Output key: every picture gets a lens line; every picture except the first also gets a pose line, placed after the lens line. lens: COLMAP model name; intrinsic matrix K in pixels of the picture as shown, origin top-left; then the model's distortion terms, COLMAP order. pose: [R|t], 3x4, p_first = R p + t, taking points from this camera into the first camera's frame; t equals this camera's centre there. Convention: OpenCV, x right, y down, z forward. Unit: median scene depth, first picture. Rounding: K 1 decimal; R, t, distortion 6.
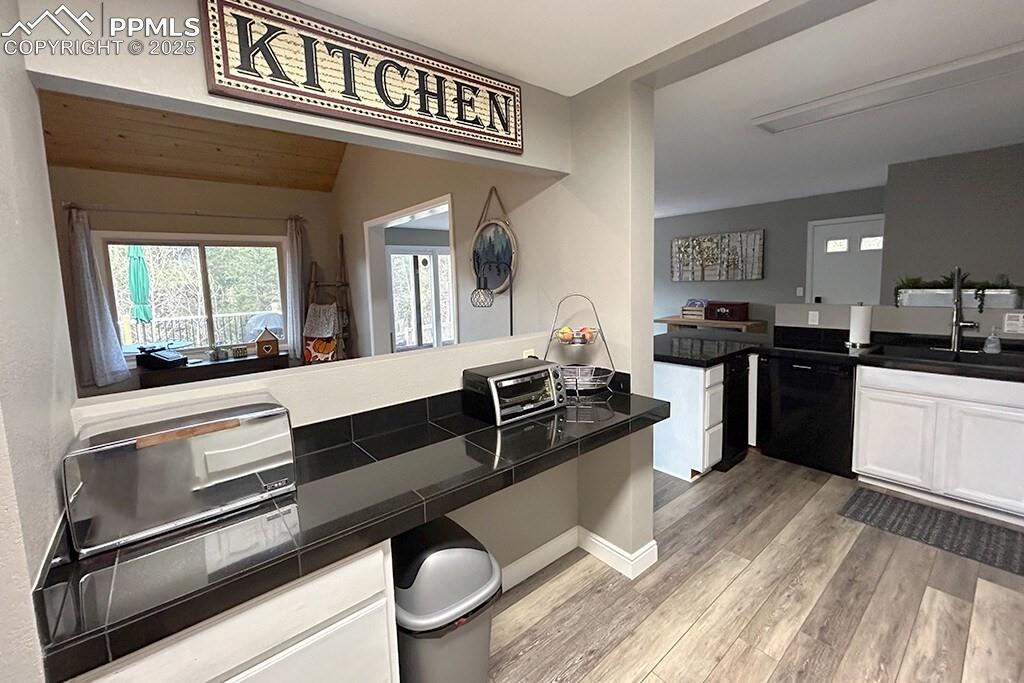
lens RADIAL K [[420.4, 0, 507.8], [0, 420.4, 321.3], [0, 0, 1]] dist [0.000335, 0.001356]
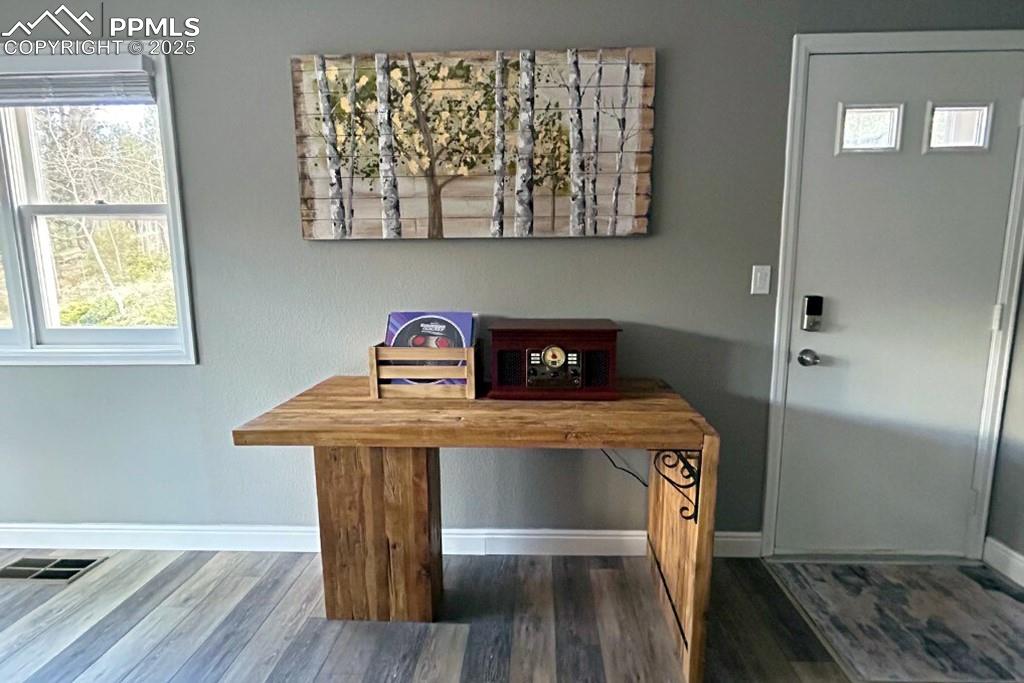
lens RADIAL K [[501.8, 0, 516.4], [0, 501.8, 340.5], [0, 0, 1]] dist [-0.004329, -0.000190]
pose [[0.656621, -0.076972, 0.750283, 0.300278], [0.059894, 0.996959, 0.049862, -0.053919], [-0.751839, 0.012196, 0.659234, 0.871827]]
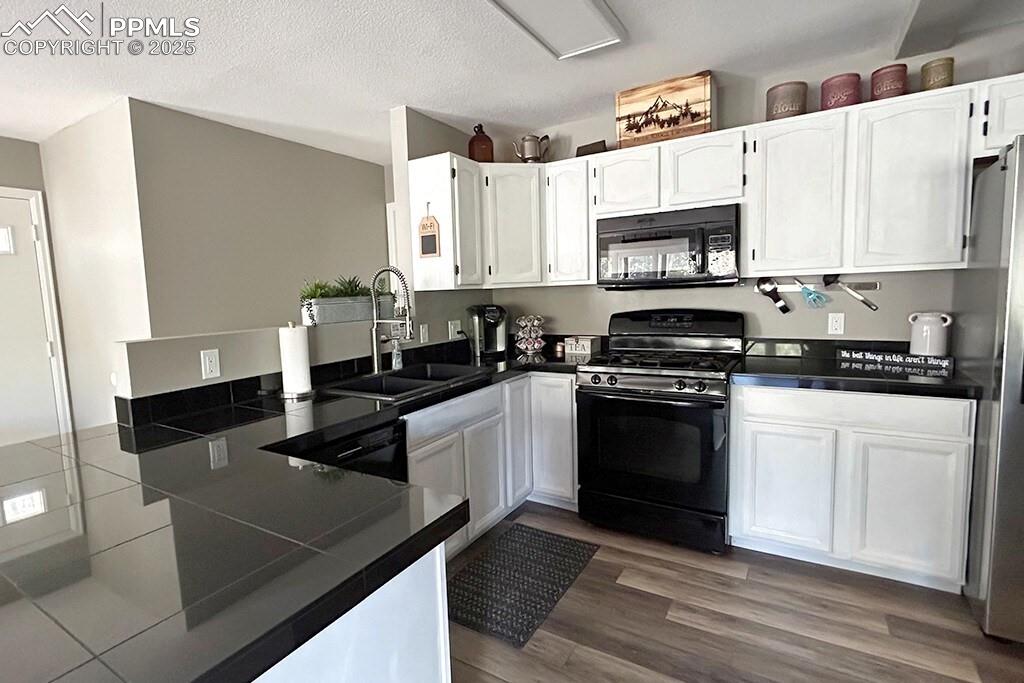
lens RADIAL K [[485.4, 0, 504.3], [0, 485.4, 335.7], [0, 0, 1]] dist [-0.001061, -0.000448]
pose [[-0.306549, -0.048969, 0.950594, 0.065511], [0.141553, 0.985226, 0.096401, -0.027479], [-0.941271, 0.164111, -0.295088, 0.526112]]
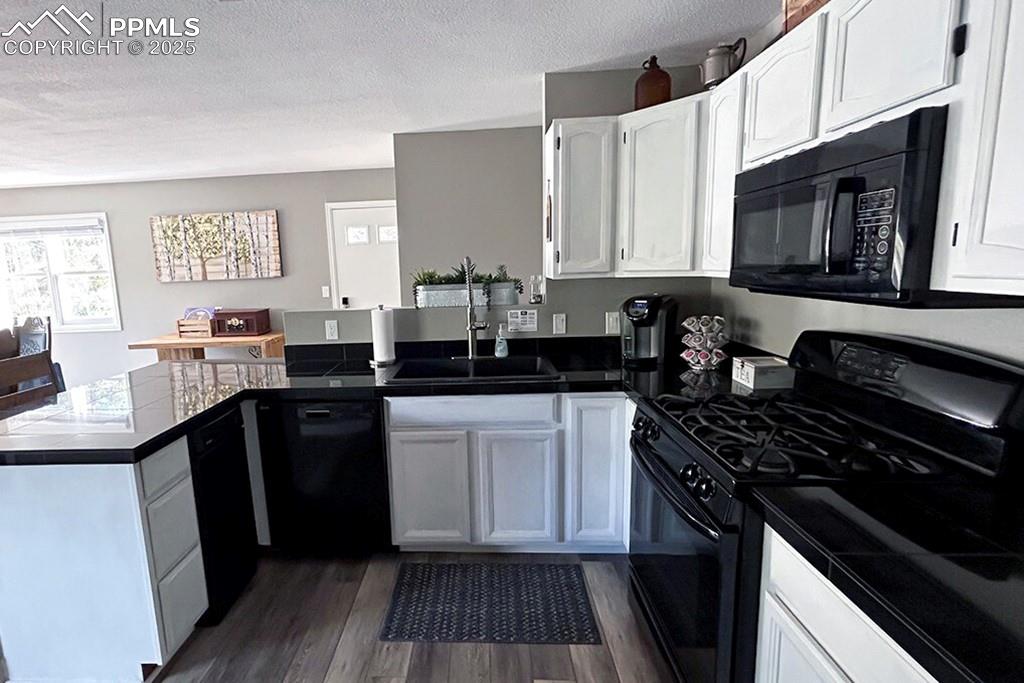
lens RADIAL K [[501.8, 0, 446.3], [0, 501.8, 338.1], [0, 0, 1]] dist [-0.004329, -0.000190]
pose [[0.690689, -0.101576, 0.715982, 0.160817], [0.089648, 0.994475, 0.054605, -0.014004], [-0.717573, 0.026471, 0.695980, 0.174775]]
